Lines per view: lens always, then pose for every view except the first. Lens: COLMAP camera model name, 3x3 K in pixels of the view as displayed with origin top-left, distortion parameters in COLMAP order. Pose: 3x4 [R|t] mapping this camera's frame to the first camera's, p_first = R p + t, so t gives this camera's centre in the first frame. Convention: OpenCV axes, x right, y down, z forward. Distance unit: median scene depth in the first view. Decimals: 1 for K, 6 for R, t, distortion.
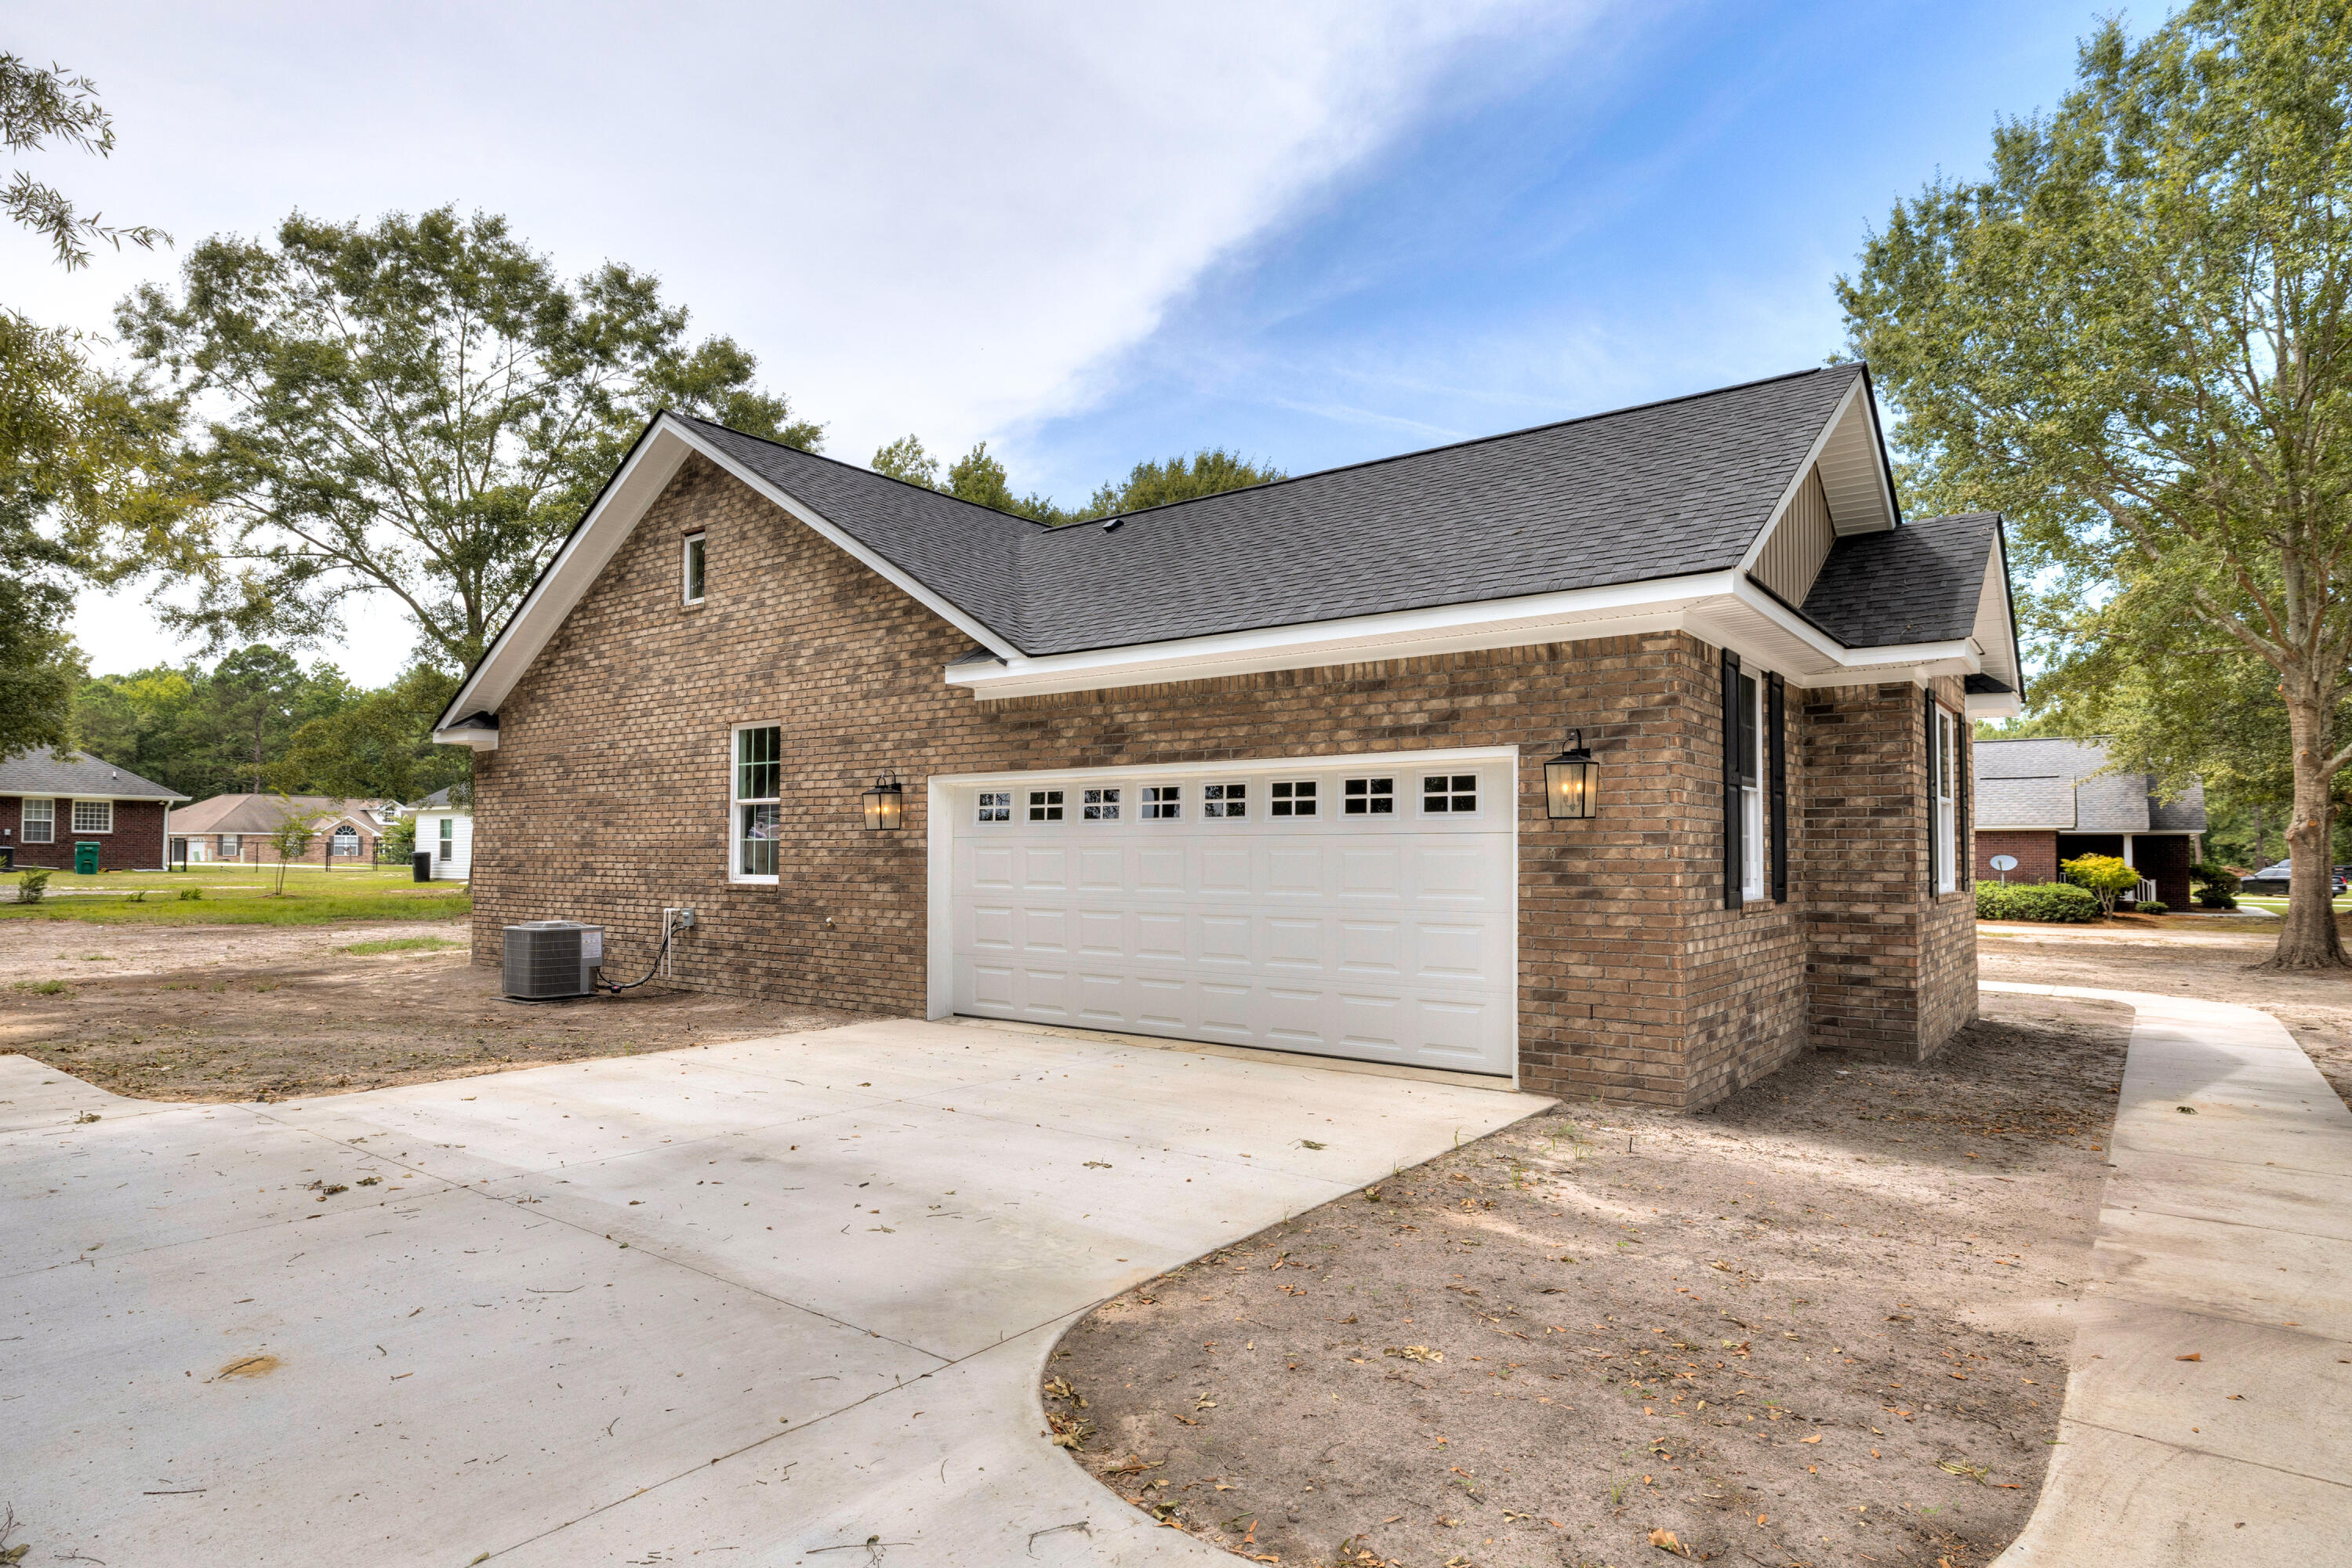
lens RADIAL K [[1345.9, 0, 1175.0], [0, 1345.9, 818.8], [0, 0, 1]] dist [-0.061115, 0.060597]
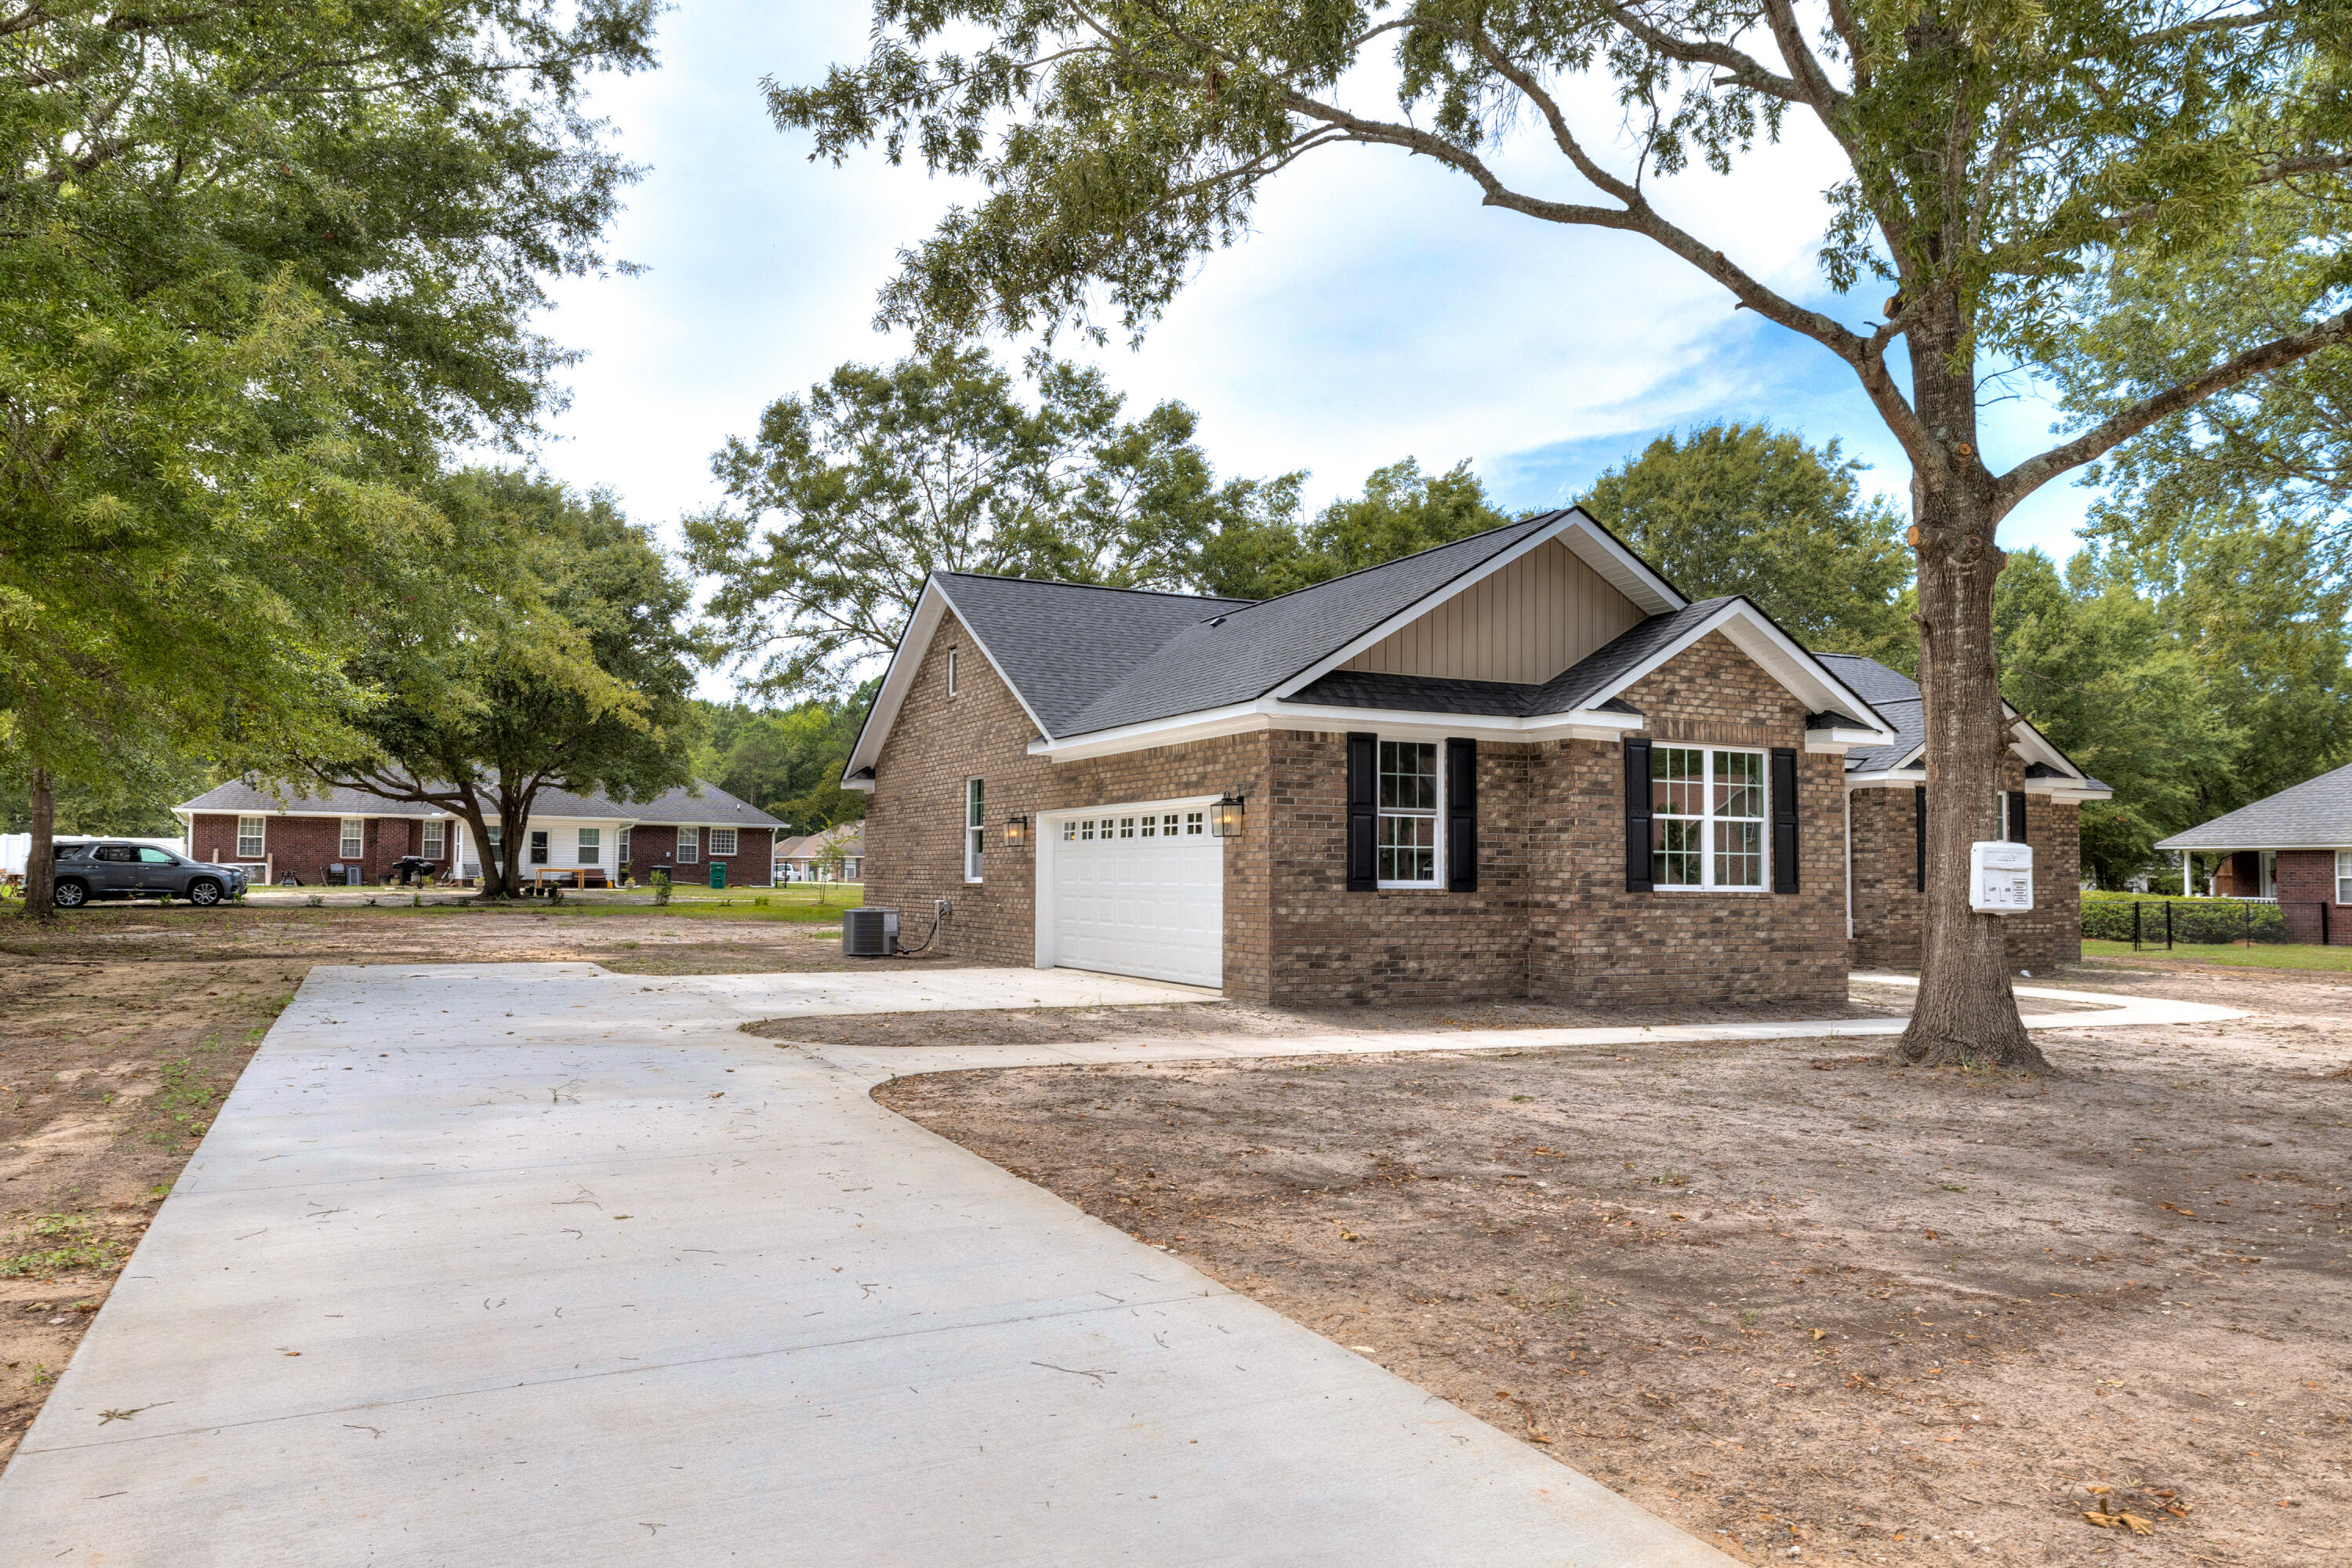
lens RADIAL K [[1604.7, 0, 1176.0], [0, 1604.7, 784.0], [0, 0, 1]] dist [-0.002218, -0.000288]
pose [[0.904638, -0.021178, -0.425655, 0.404055], [0.006525, 0.999336, -0.035851, 0.002164], [0.426131, 0.029655, 0.904175, -0.331203]]
